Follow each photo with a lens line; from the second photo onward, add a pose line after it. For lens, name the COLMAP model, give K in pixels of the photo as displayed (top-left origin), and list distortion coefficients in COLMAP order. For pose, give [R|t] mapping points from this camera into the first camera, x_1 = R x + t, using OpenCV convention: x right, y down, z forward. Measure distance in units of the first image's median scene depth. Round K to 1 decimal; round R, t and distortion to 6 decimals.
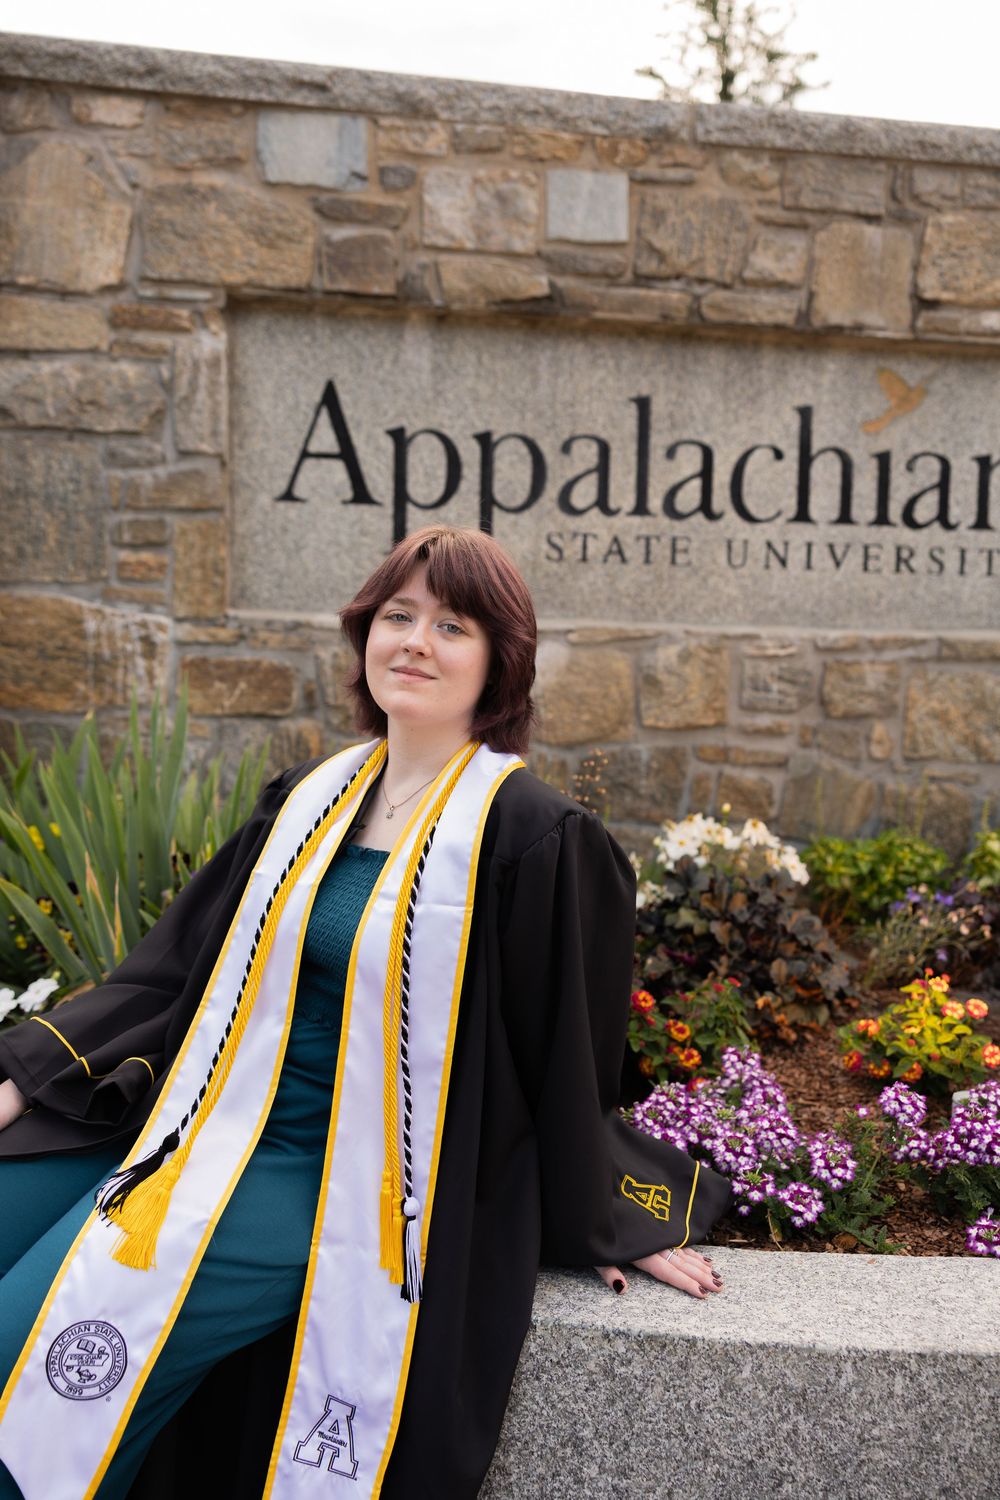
lens RADIAL K [[1170.8, 0, 498.5], [0, 1170.8, 754.7], [0, 0, 1]] dist [-0.000701, 0.005298]
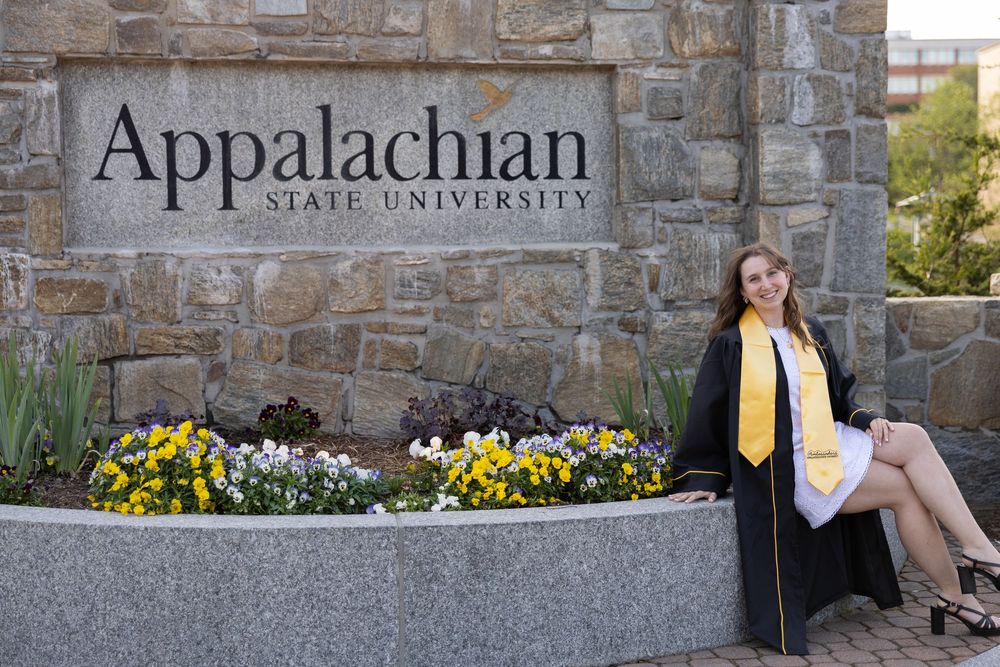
lens RADIAL K [[1352.6, 0, 502.4], [0, 1352.6, 325.8], [0, 0, 1]] dist [0.003759, 0.000000]
pose [[0.998914, -0.032413, 0.033473, 0.301527], [0.032840, 0.999385, -0.012296, 0.026124], [-0.033054, 0.013381, 0.999364, -0.870993]]
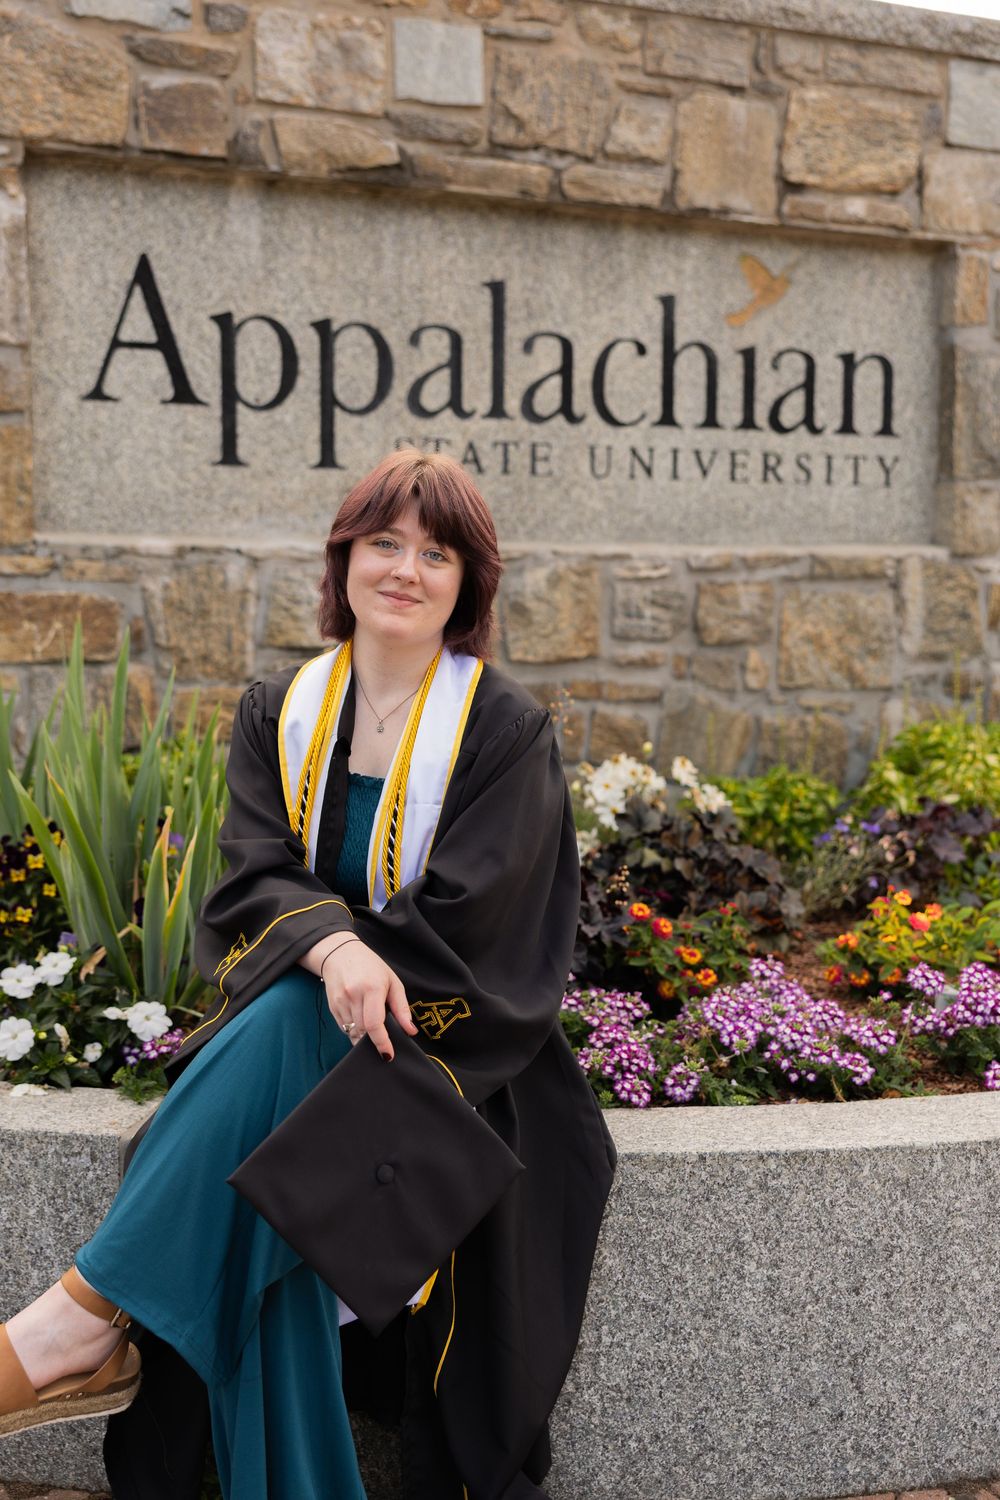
lens RADIAL K [[1766.3, 0, 497.7], [0, 1766.3, 746.9], [0, 0, 1]] dist [0.006480, 0.000000]
pose [[0.960873, -0.041543, 0.273856, -0.256542], [0.033113, 0.998827, 0.035333, -0.007255], [-0.275002, -0.024882, 0.961122, -0.276053]]
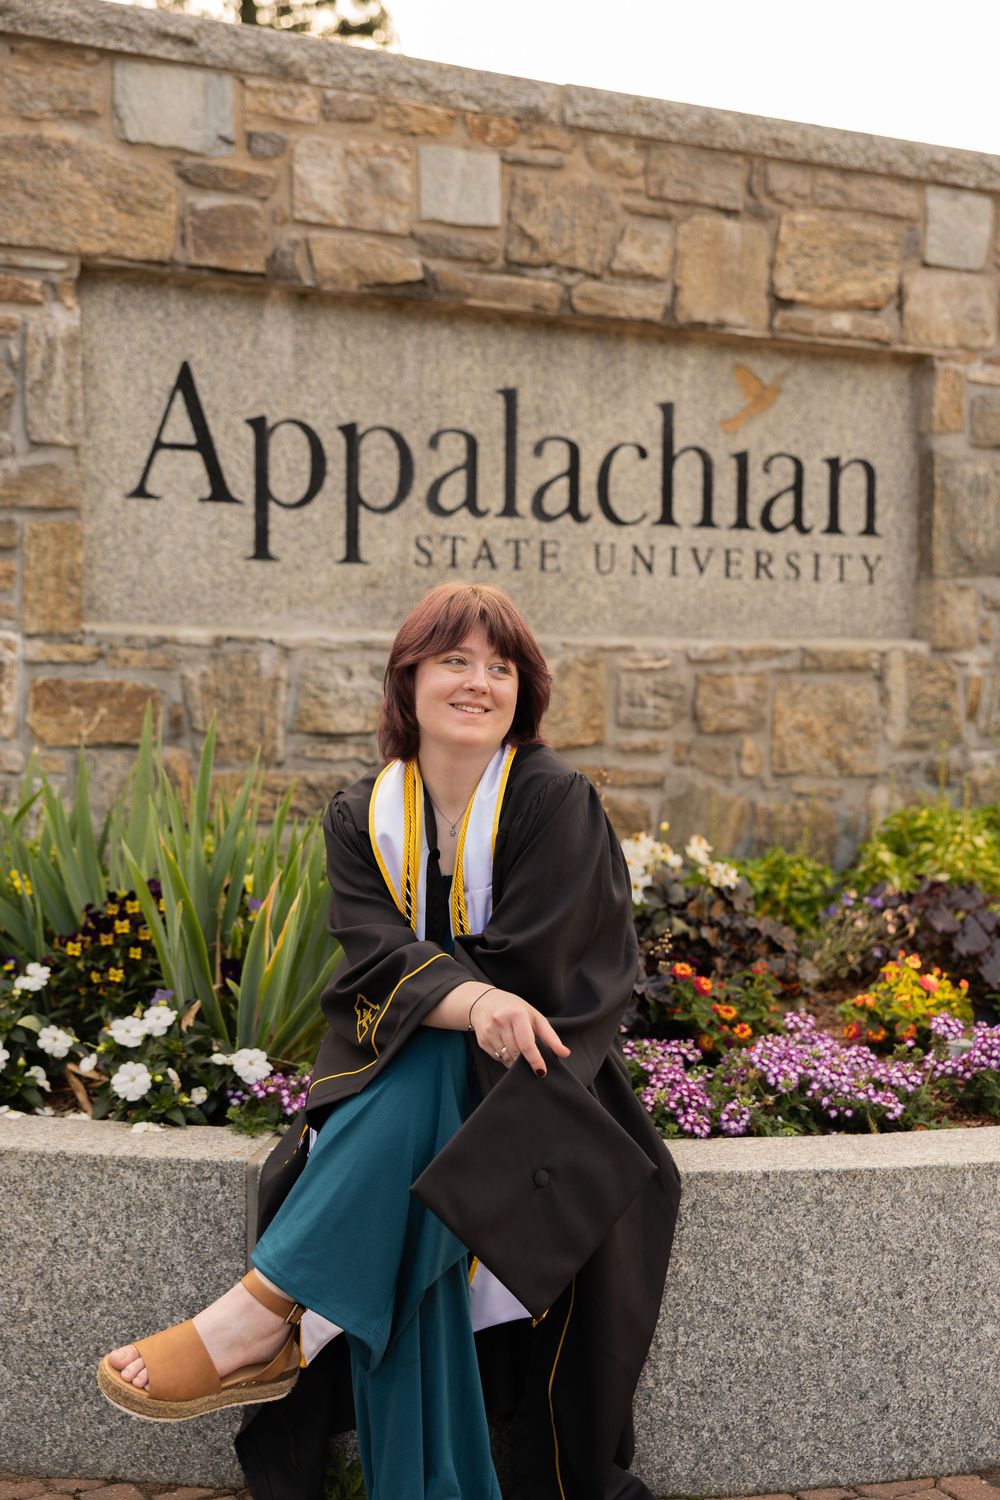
lens RADIAL K [[1878.1, 0, 498.3], [0, 1878.1, 758.5], [0, 0, 1]] dist [0.008222, 0.000000]
pose [[0.946679, -0.025421, 0.321173, -0.376426], [0.030991, 0.999445, -0.012243, 0.002086], [-0.320684, 0.021544, 0.946941, -0.397321]]
